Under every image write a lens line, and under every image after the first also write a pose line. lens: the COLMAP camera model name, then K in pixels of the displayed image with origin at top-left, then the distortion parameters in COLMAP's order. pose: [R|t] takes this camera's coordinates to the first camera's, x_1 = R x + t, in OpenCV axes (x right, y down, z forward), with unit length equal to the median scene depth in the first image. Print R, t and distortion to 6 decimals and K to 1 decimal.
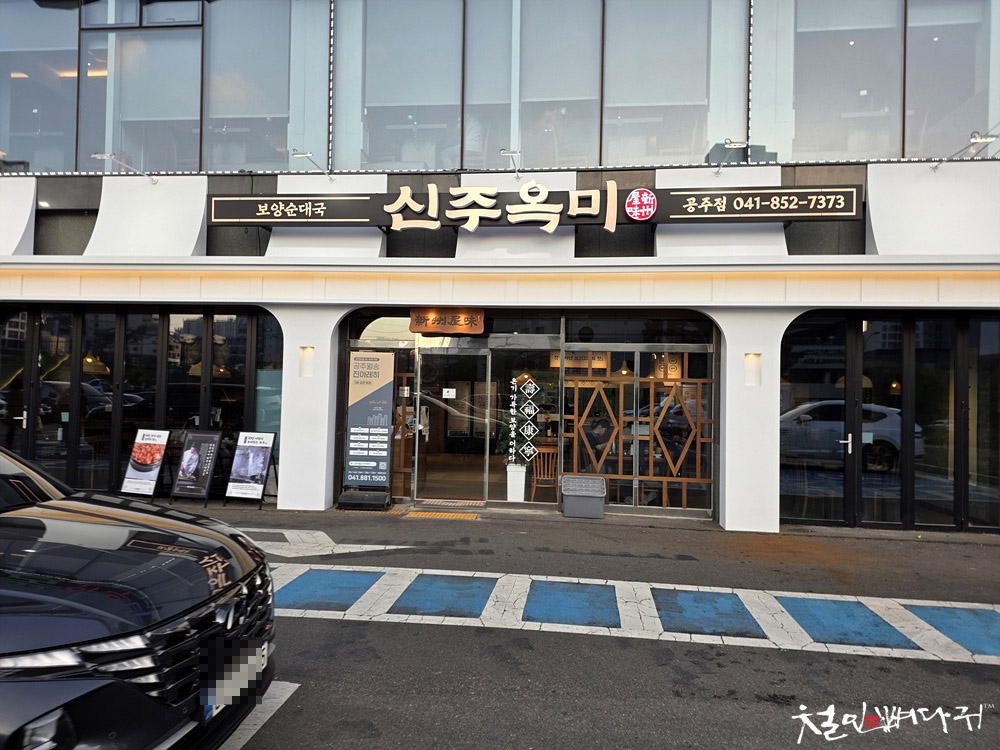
lens RADIAL K [[669.2, 0, 501.4], [0, 669.2, 374.2], [0, 0, 1]] dist [0.002908, -0.001858]
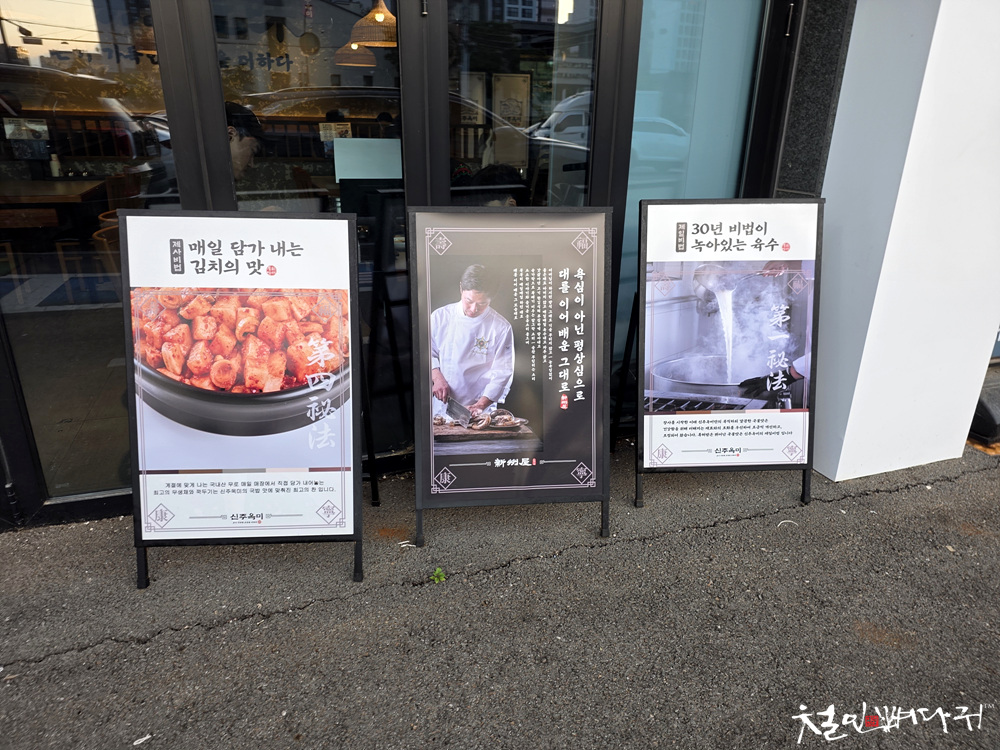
lens RADIAL K [[669.2, 0, 500.0], [0, 669.2, 376.0], [0, 0, 1]] dist [0.002908, -0.001858]
pose [[0.910552, -0.151448, 0.384655, -0.091943], [-0.004630, 0.926682, 0.375817, 0.009096], [-0.413369, -0.343982, 0.843091, 0.136552]]
